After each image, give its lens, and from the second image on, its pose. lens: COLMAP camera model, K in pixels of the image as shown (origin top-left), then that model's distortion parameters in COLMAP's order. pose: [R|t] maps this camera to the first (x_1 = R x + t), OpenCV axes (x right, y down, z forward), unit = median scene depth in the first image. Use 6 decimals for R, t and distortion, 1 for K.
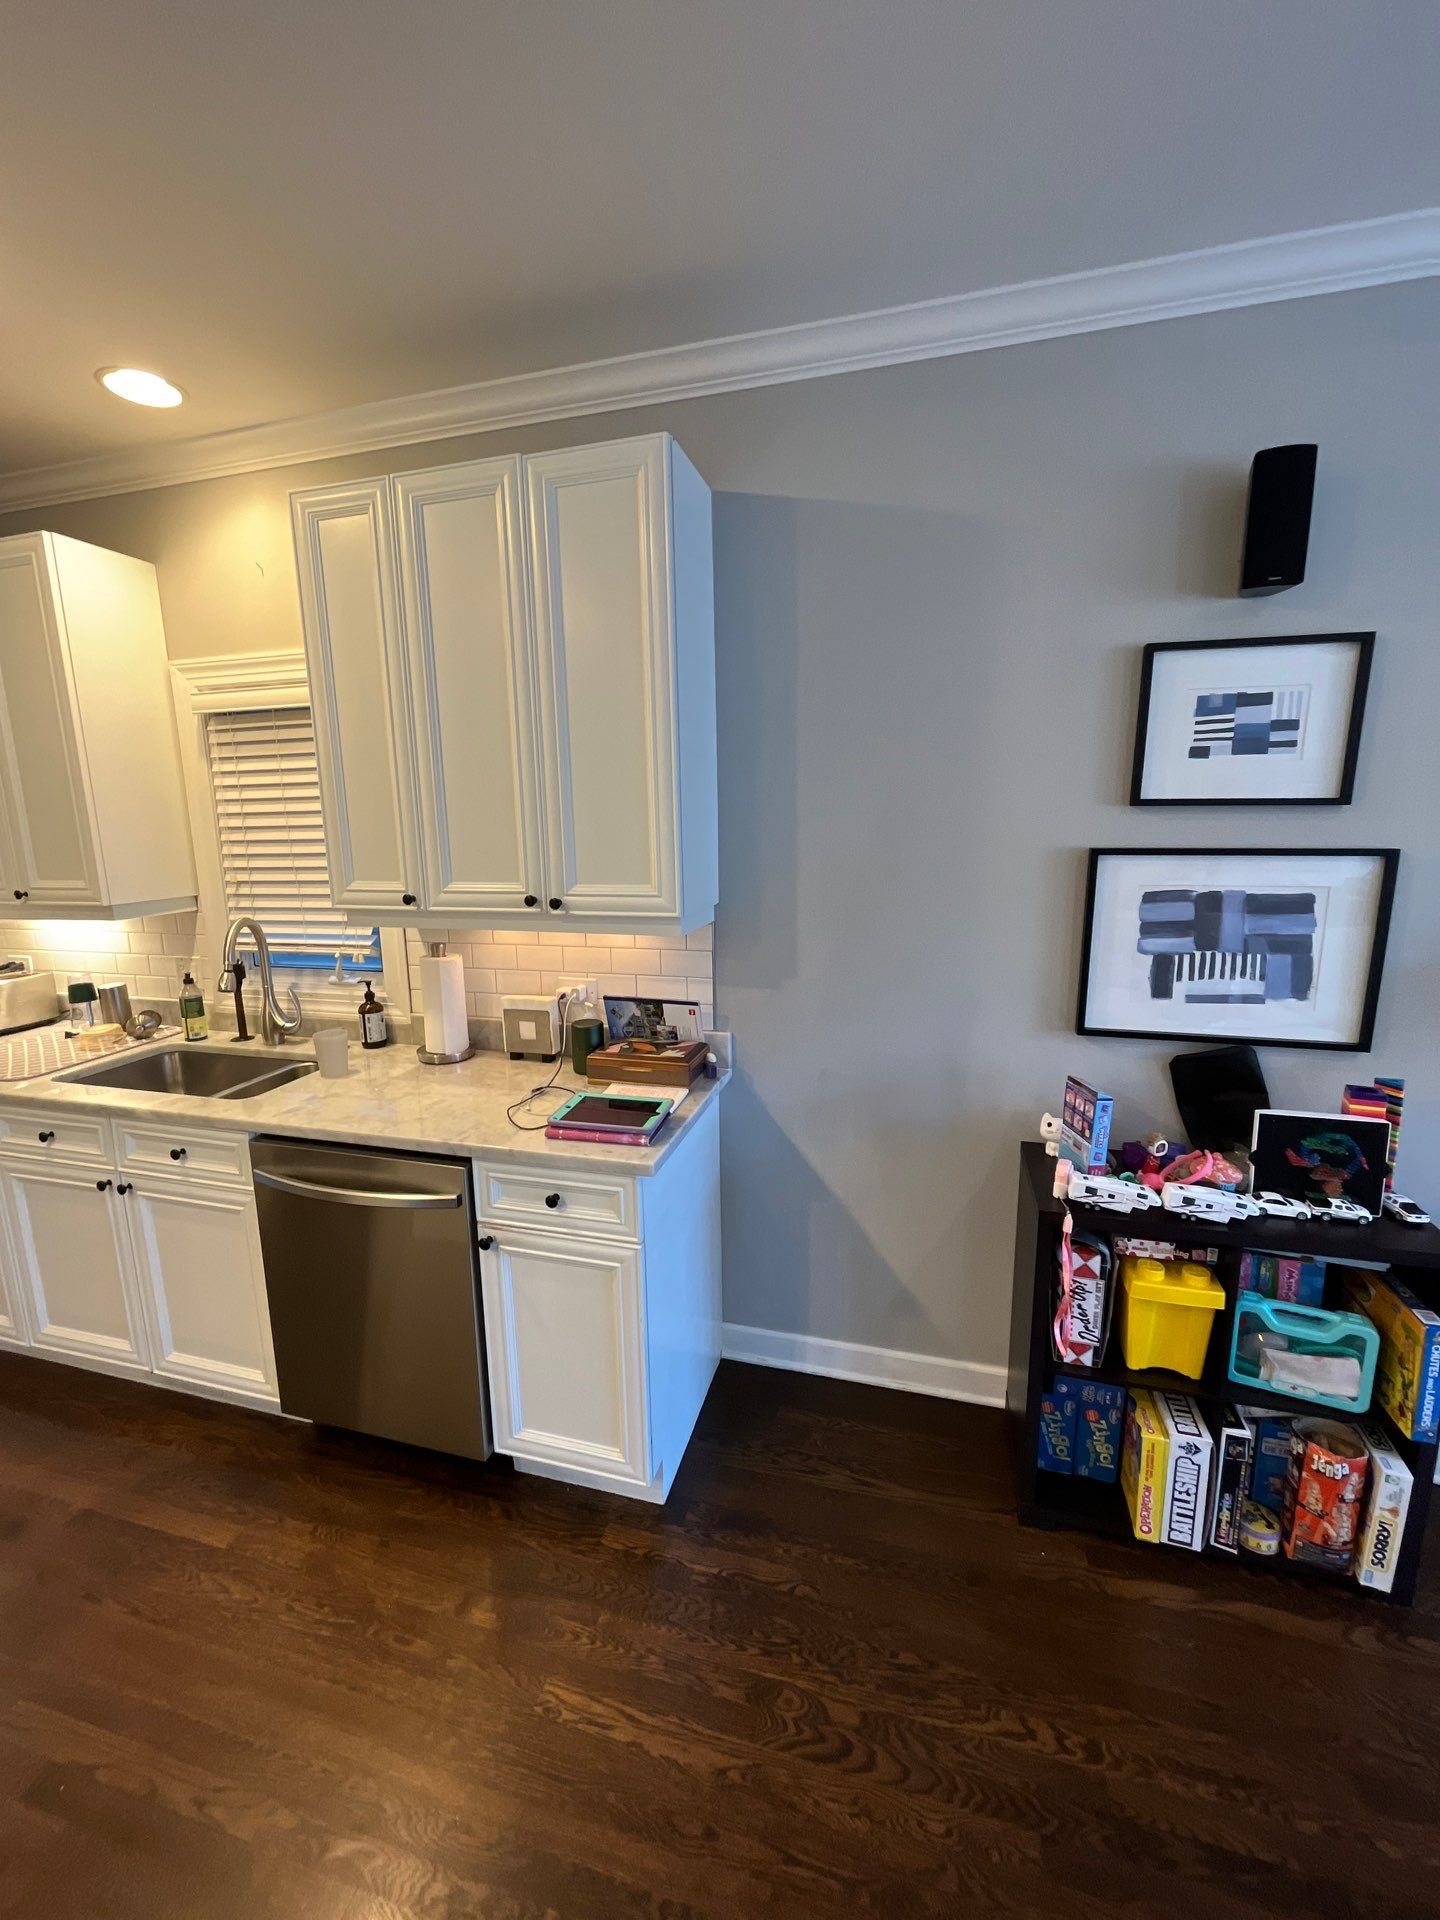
lens RADIAL K [[776.4, 0, 712.3], [0, 776.4, 950.3], [0, 0, 1]] dist [-0.001381, -0.000678]
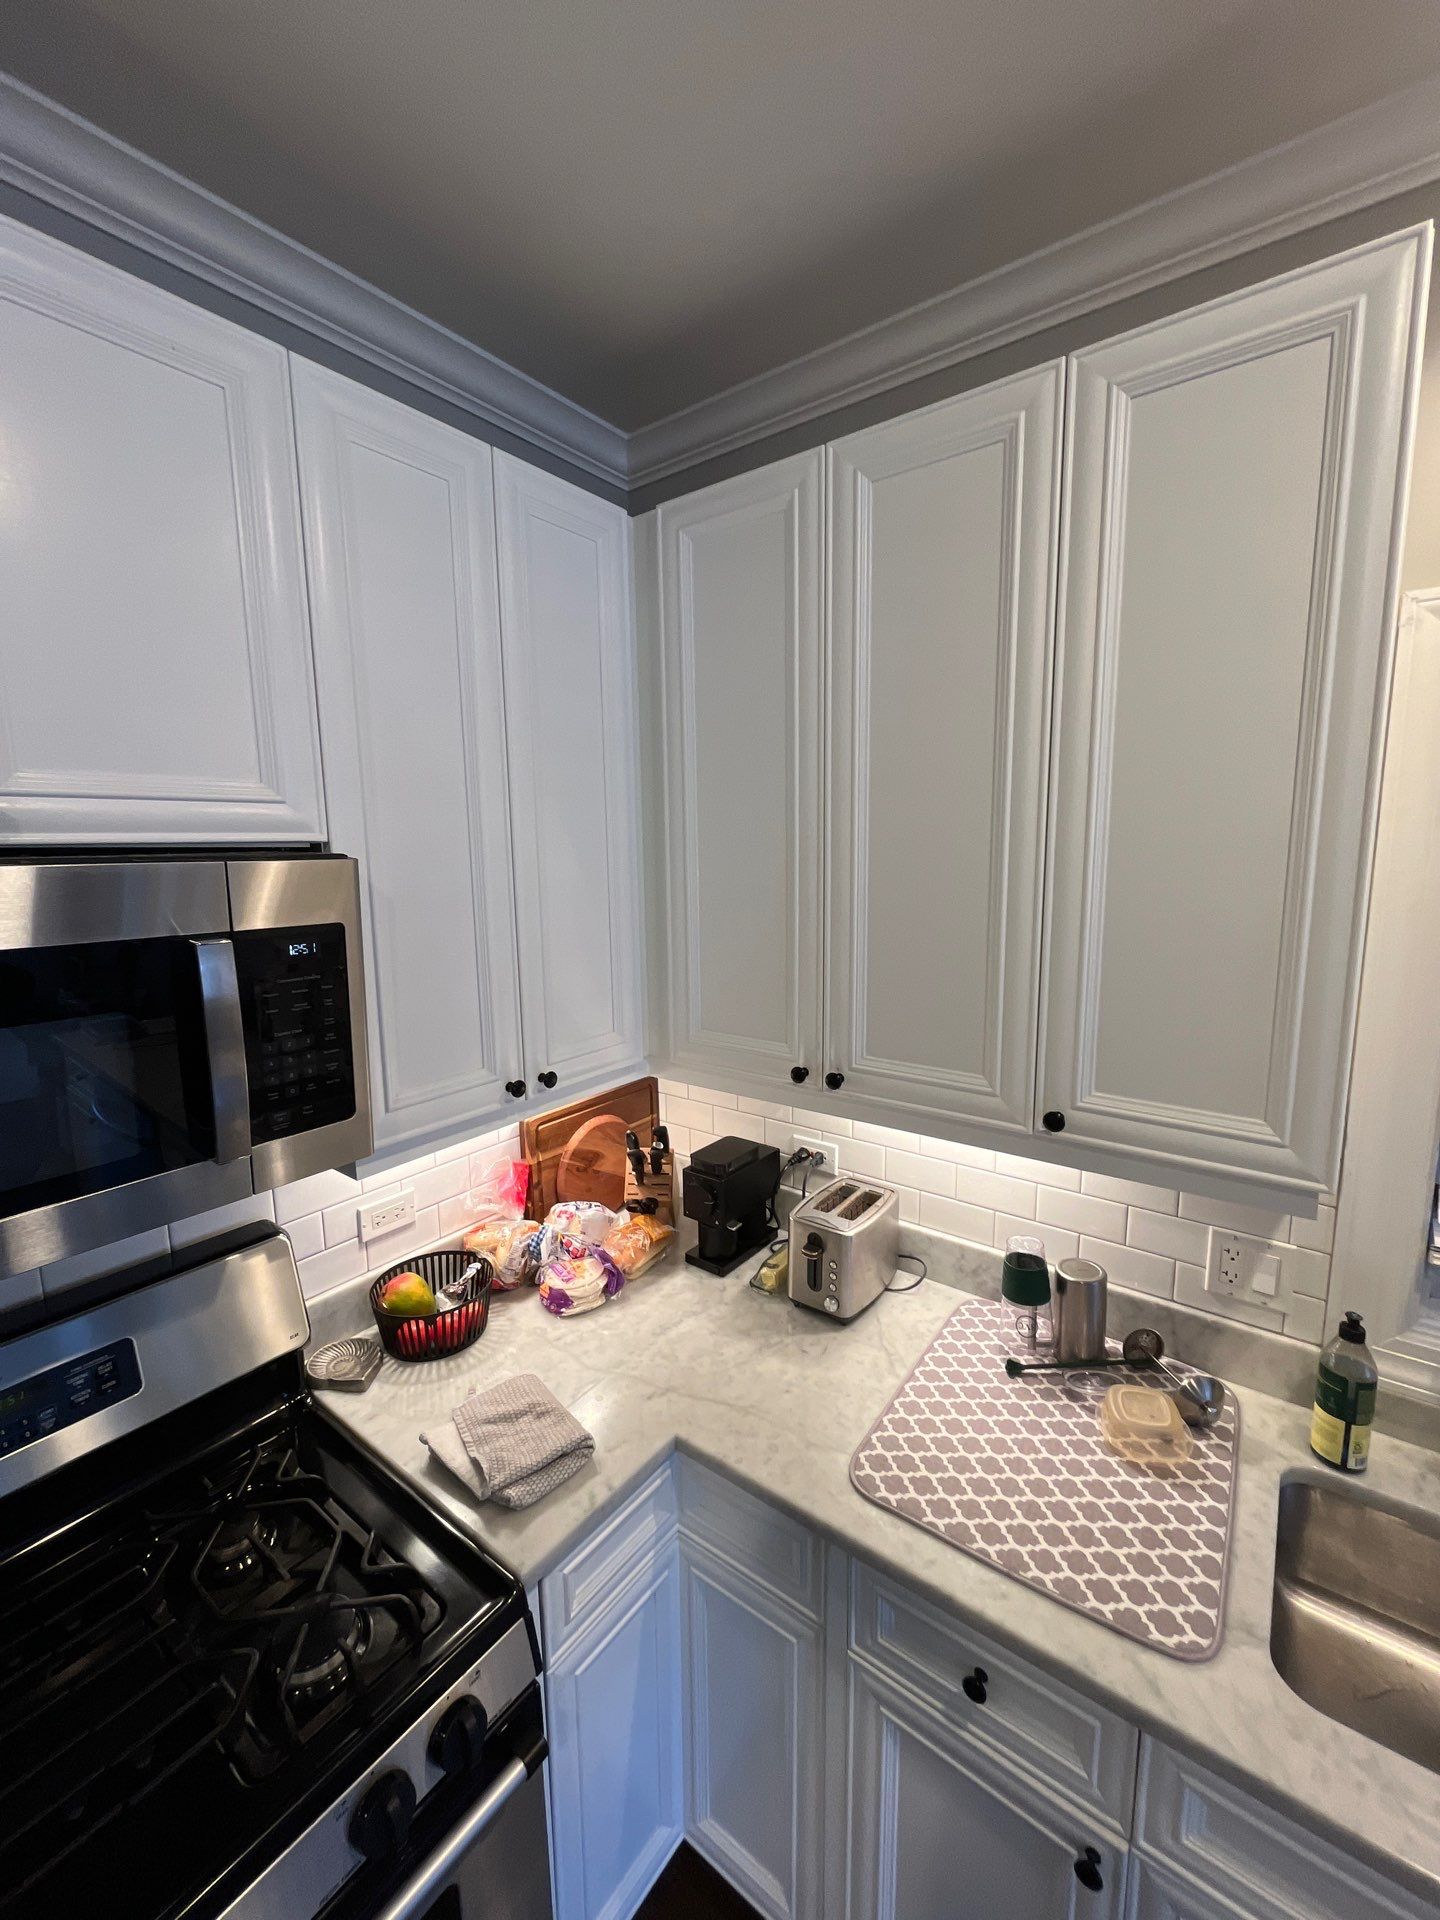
lens RADIAL K [[776.4, 0, 714.5], [0, 776.4, 955.8], [0, 0, 1]] dist [-0.001381, -0.000678]
pose [[0.928478, 0.059659, -0.366565, -0.961233], [-0.069635, 0.997474, -0.014039, -0.154803], [0.364802, 0.038561, 0.930286, 0.519189]]
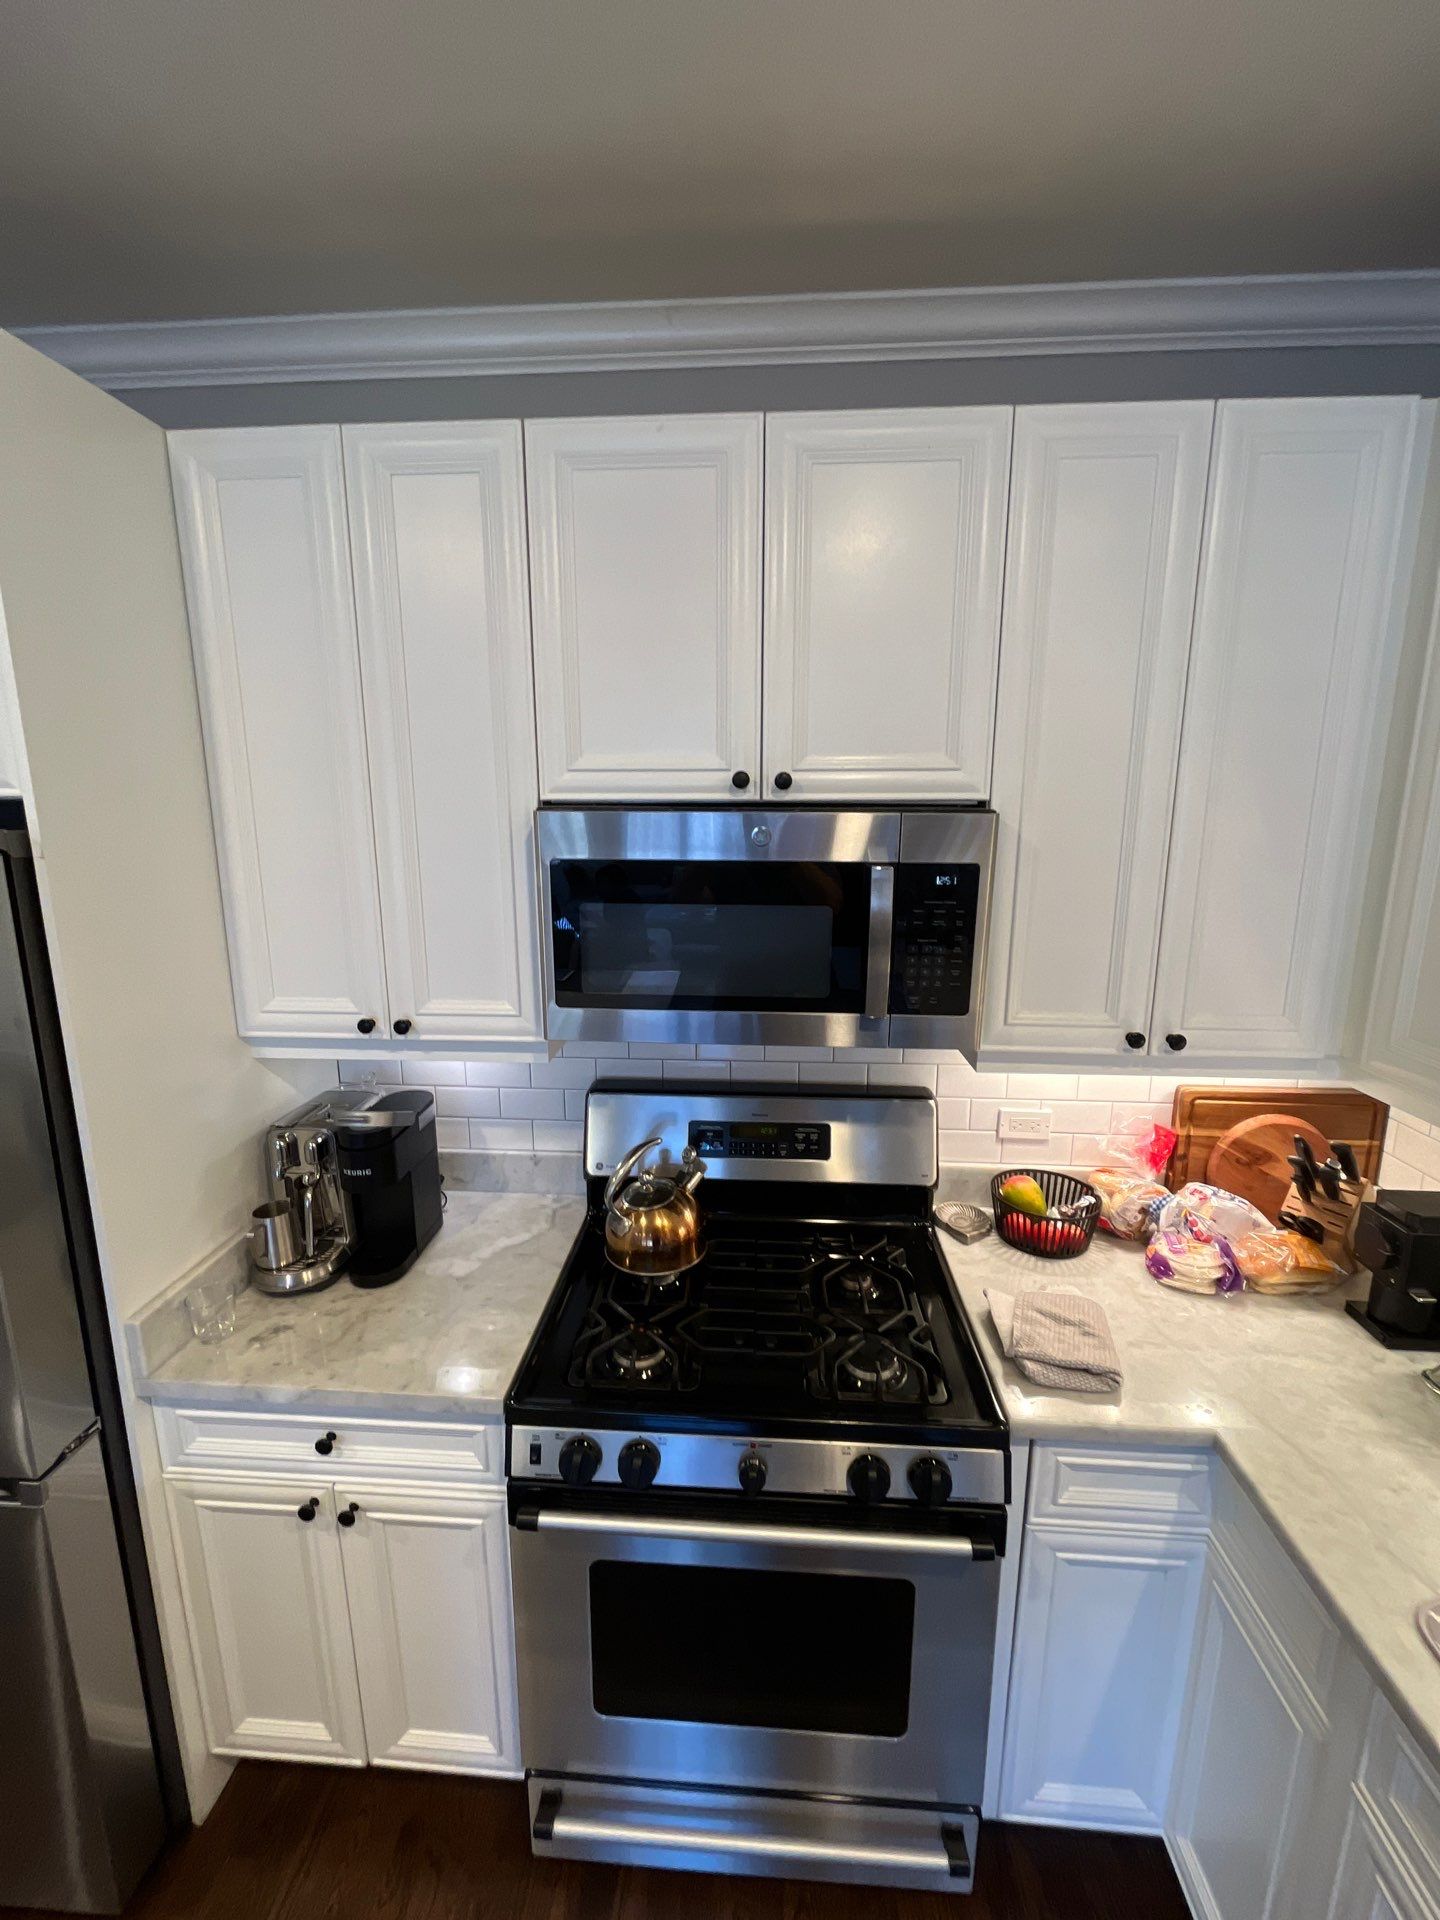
lens RADIAL K [[776.4, 0, 715.9], [0, 776.4, 956.4], [0, 0, 1]] dist [-0.001381, -0.000678]
pose [[0.205851, 0.203044, -0.957287, -0.810655], [-0.178401, 0.969631, 0.167300, -0.159727], [0.962184, 0.136343, 0.235823, 0.542410]]
